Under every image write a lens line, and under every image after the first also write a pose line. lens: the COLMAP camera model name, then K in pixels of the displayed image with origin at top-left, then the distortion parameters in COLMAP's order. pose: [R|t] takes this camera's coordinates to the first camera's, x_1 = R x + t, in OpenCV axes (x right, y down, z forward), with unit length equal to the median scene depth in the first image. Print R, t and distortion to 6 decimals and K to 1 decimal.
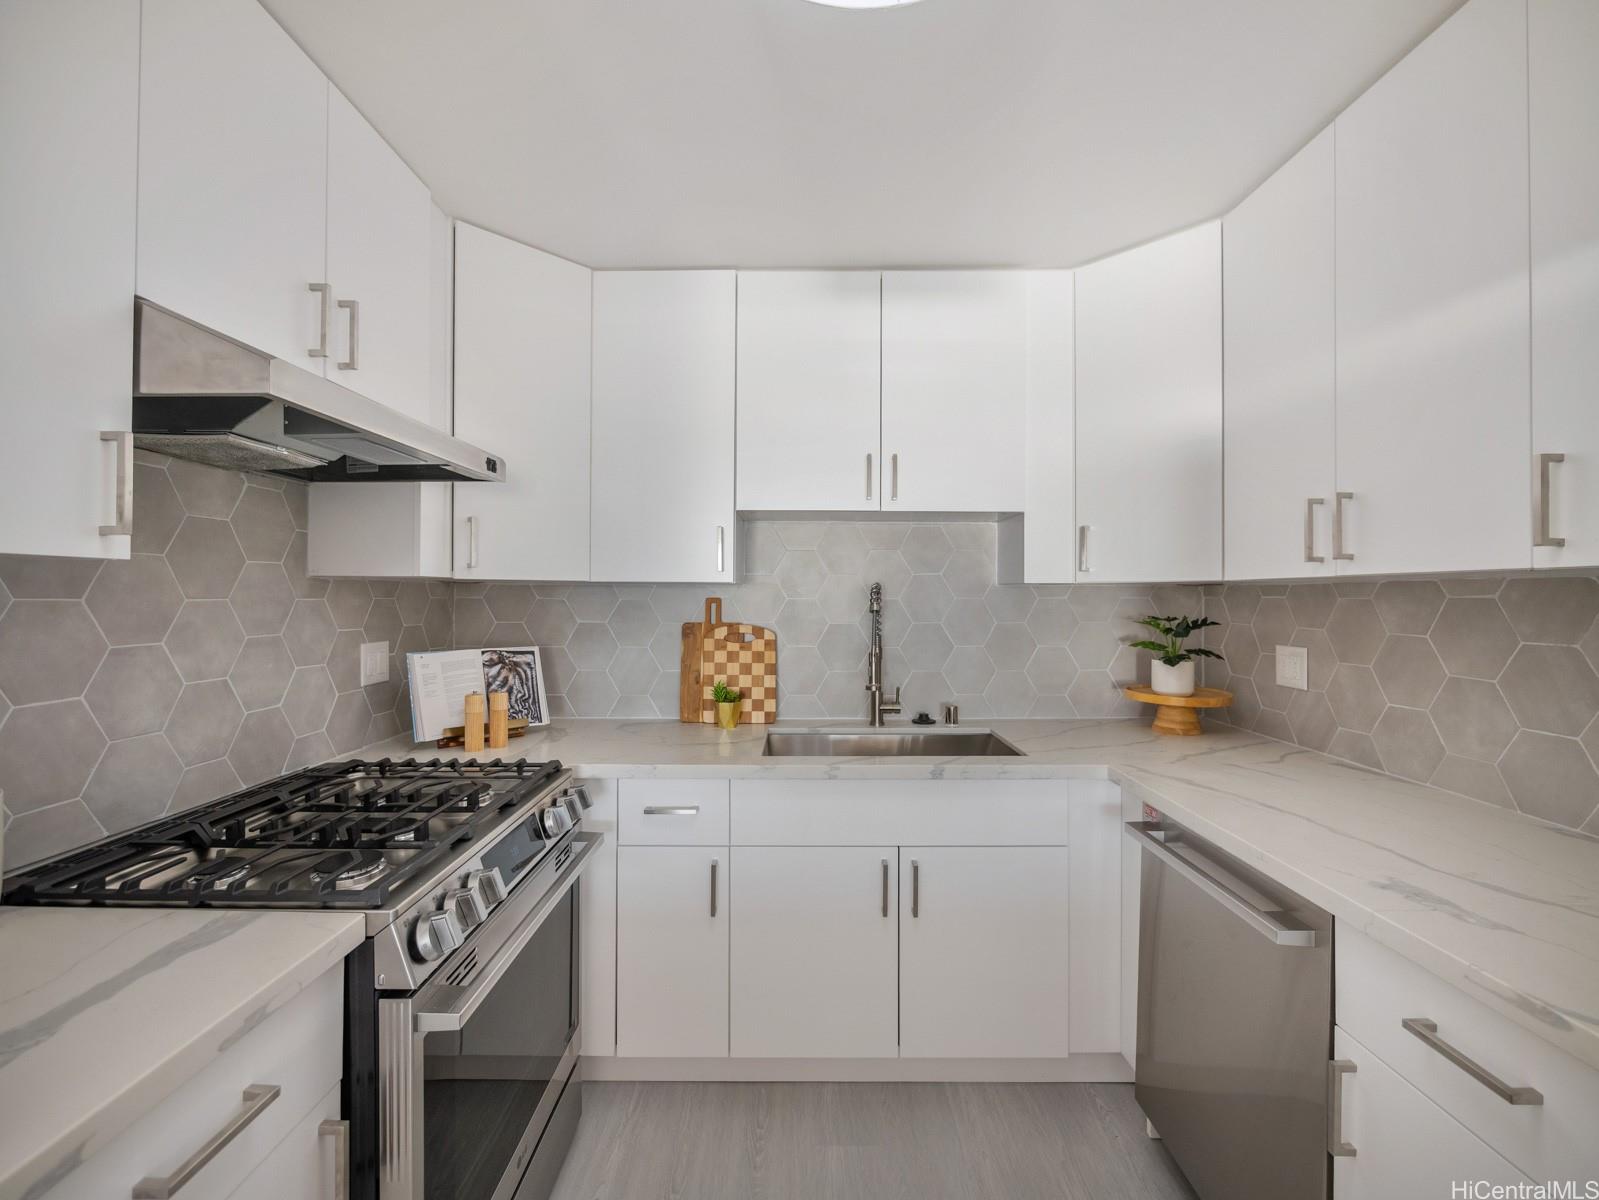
lens RADIAL K [[671.5, 0, 801.7], [0, 671.5, 596.0], [0, 0, 1]] dist [-0.002755, 0.000143]
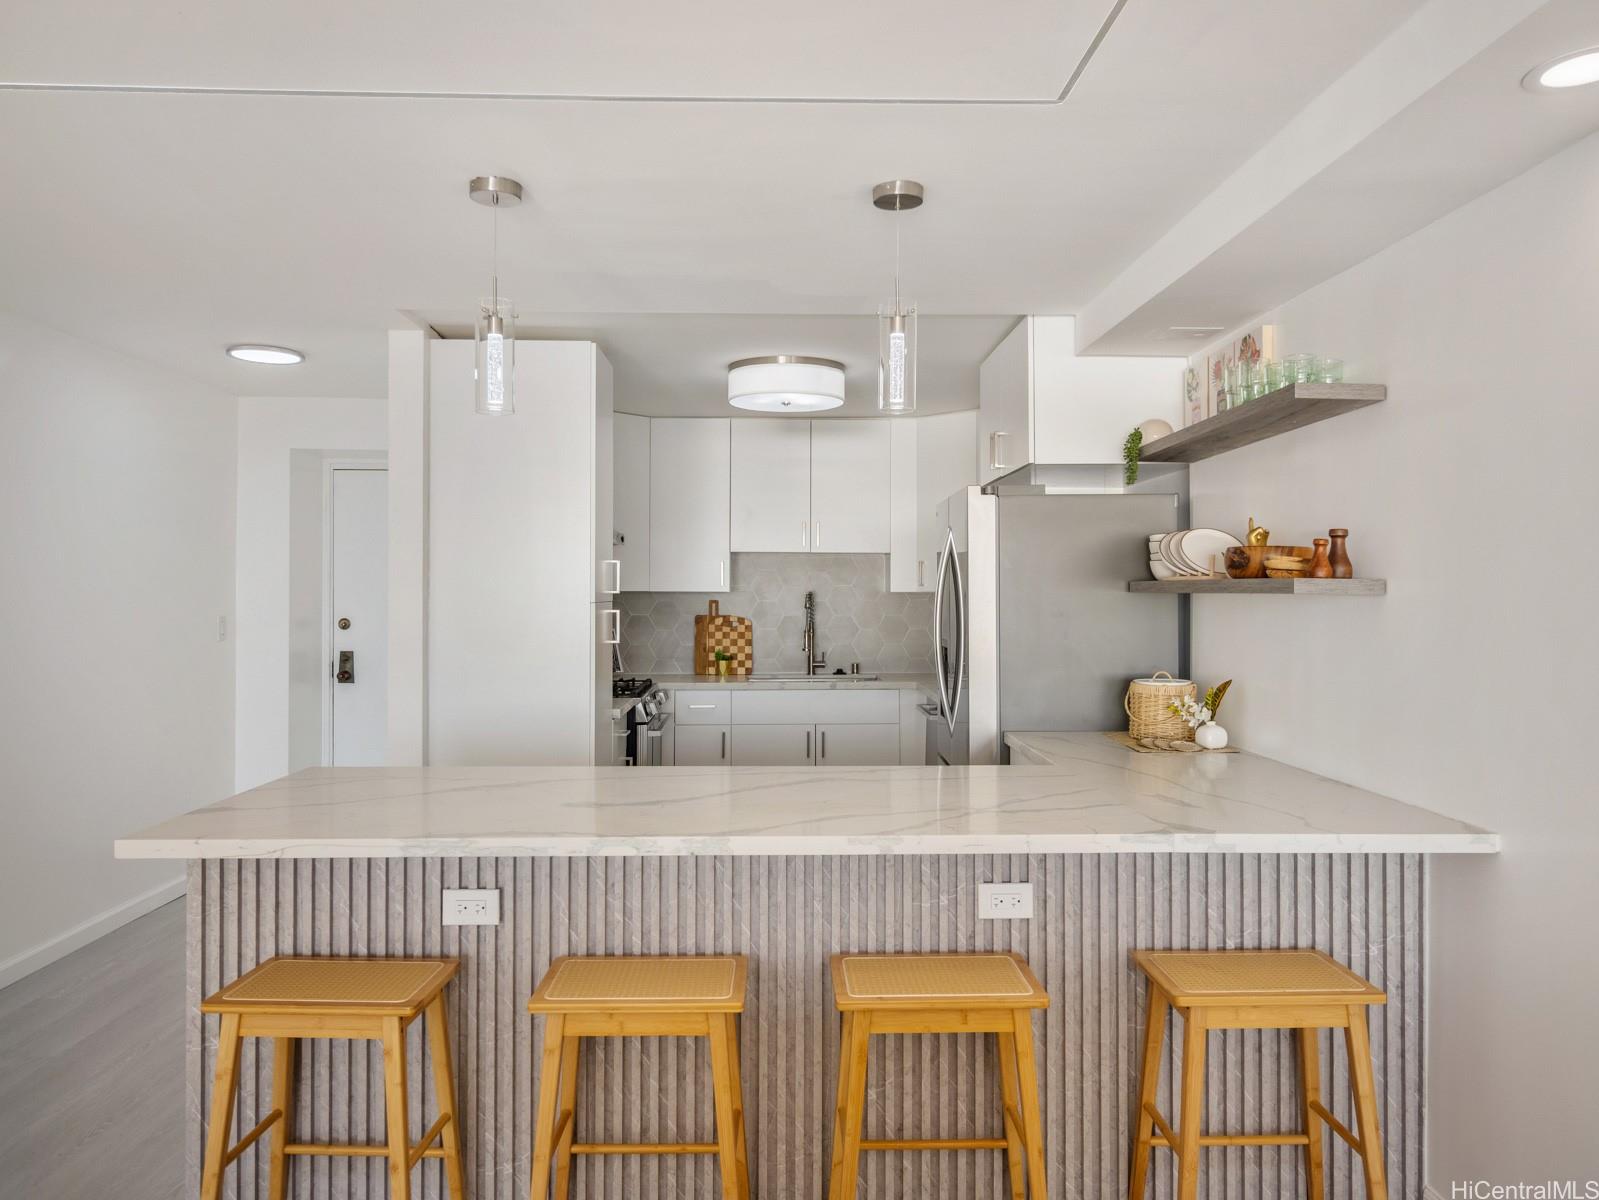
lens RADIAL K [[1117.2, 0, 801.5], [0, 1117.2, 590.9], [0, 0, 1]] dist [-0.008020, -0.000583]
pose [[0.999666, -0.003082, 0.025669, 0.014702], [0.002988, 0.999989, 0.003710, -0.030860], [-0.025680, -0.003632, 0.999664, -1.824825]]
